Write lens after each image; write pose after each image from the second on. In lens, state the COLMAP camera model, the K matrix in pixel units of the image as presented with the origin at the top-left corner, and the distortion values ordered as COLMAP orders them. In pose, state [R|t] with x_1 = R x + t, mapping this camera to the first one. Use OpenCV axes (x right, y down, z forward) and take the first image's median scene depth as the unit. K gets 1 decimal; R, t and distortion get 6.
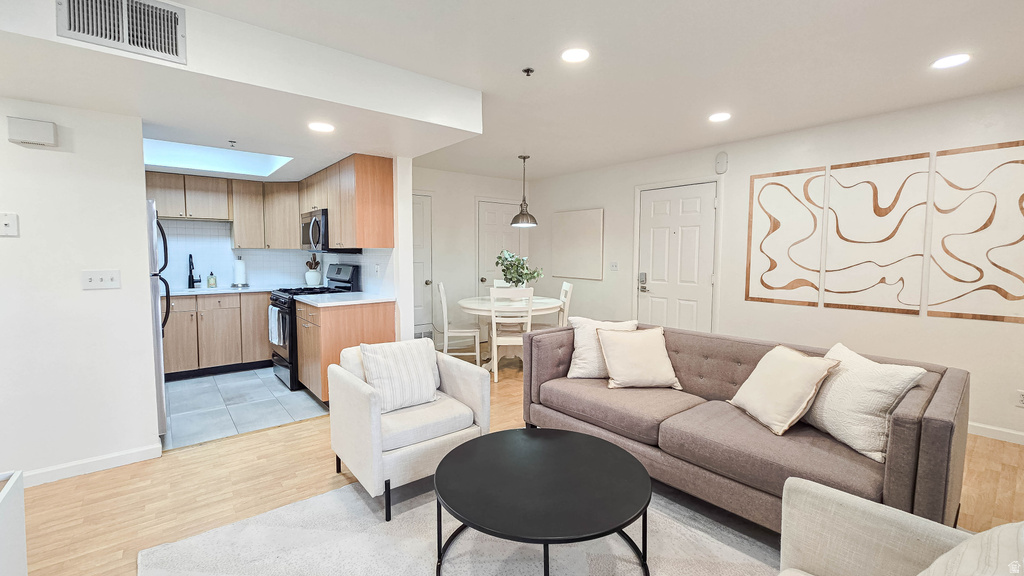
lens RADIAL K [[429.6, 0, 514.3], [0, 429.6, 283.6], [0, 0, 1]] dist [-0.001641, -0.001793]
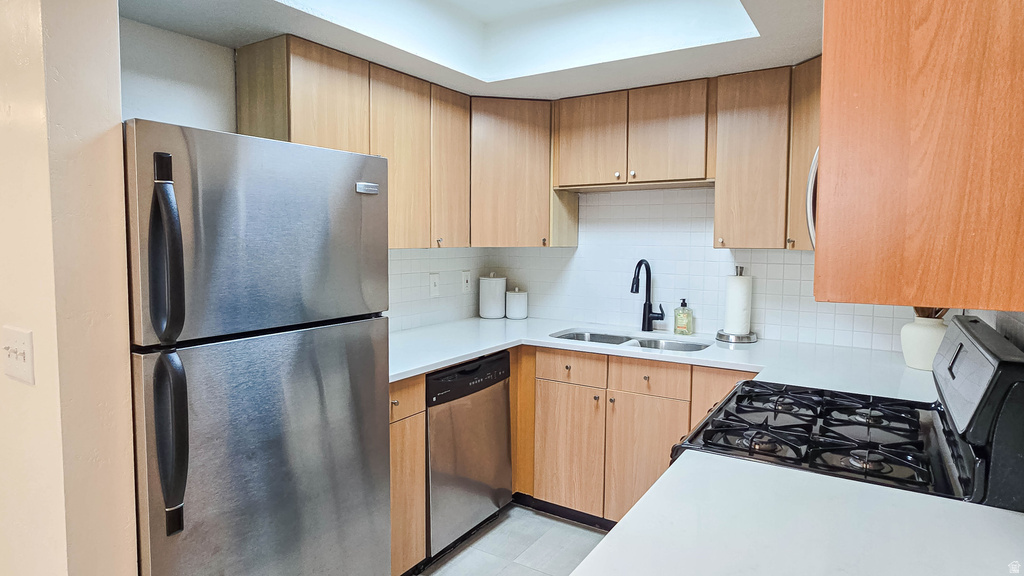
lens RADIAL K [[575.8, 0, 522.1], [0, 575.8, 271.6], [0, 0, 1]] dist [-0.004393, 0.000553]
pose [[0.297176, 0.056397, -0.953156, -0.197208], [-0.066971, 0.997027, 0.038112, -0.072818], [0.952471, 0.052508, 0.300069, 0.705625]]
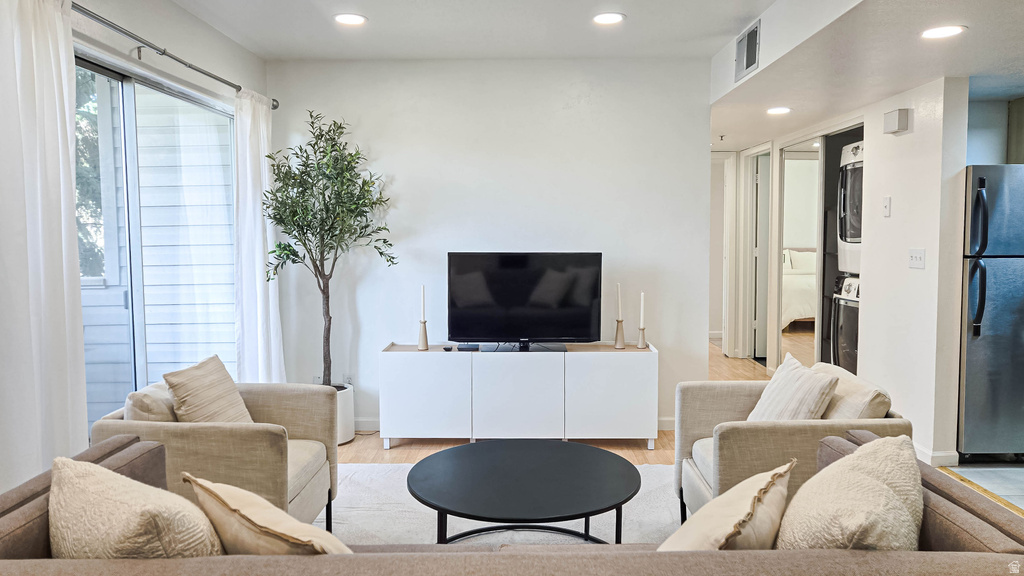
lens RADIAL K [[715.6, 0, 513.7], [0, 715.6, 280.1], [0, 0, 1]] dist [-0.001269, 0.007211]
pose [[-0.654417, 0.056823, -0.753996, 0.486569], [-0.041375, 0.992987, 0.110745, -0.057702], [0.755001, 0.103670, -0.647476, 0.763074]]
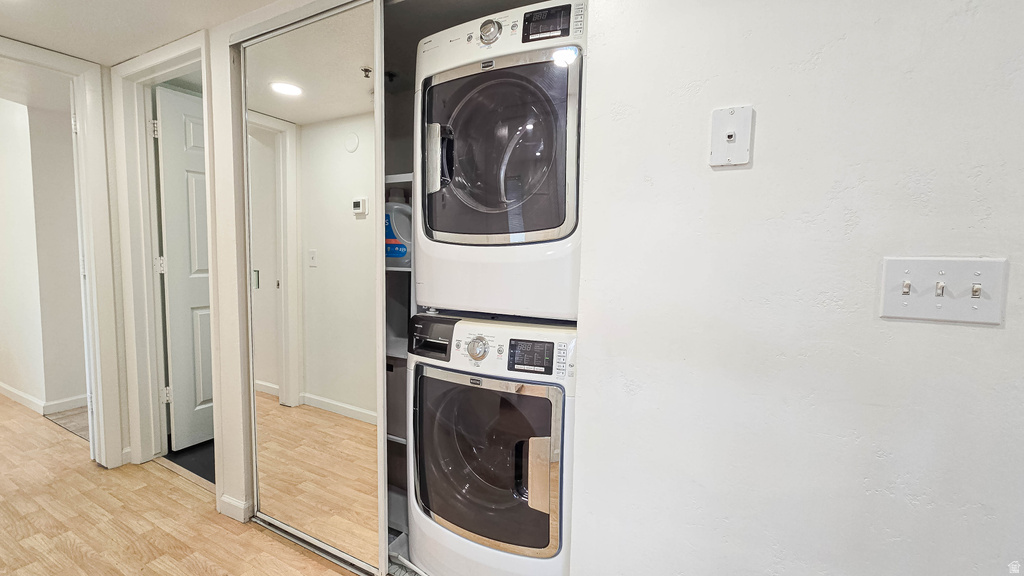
lens RADIAL K [[429.6, 0, 519.2], [0, 429.6, 281.7], [0, 0, 1]] dist [-0.001641, -0.001793]
pose [[0.367852, 0.074133, -0.926925, -0.439256], [-0.078288, 0.995747, 0.048568, -0.003792], [0.926583, 0.054701, 0.372091, 0.336942]]
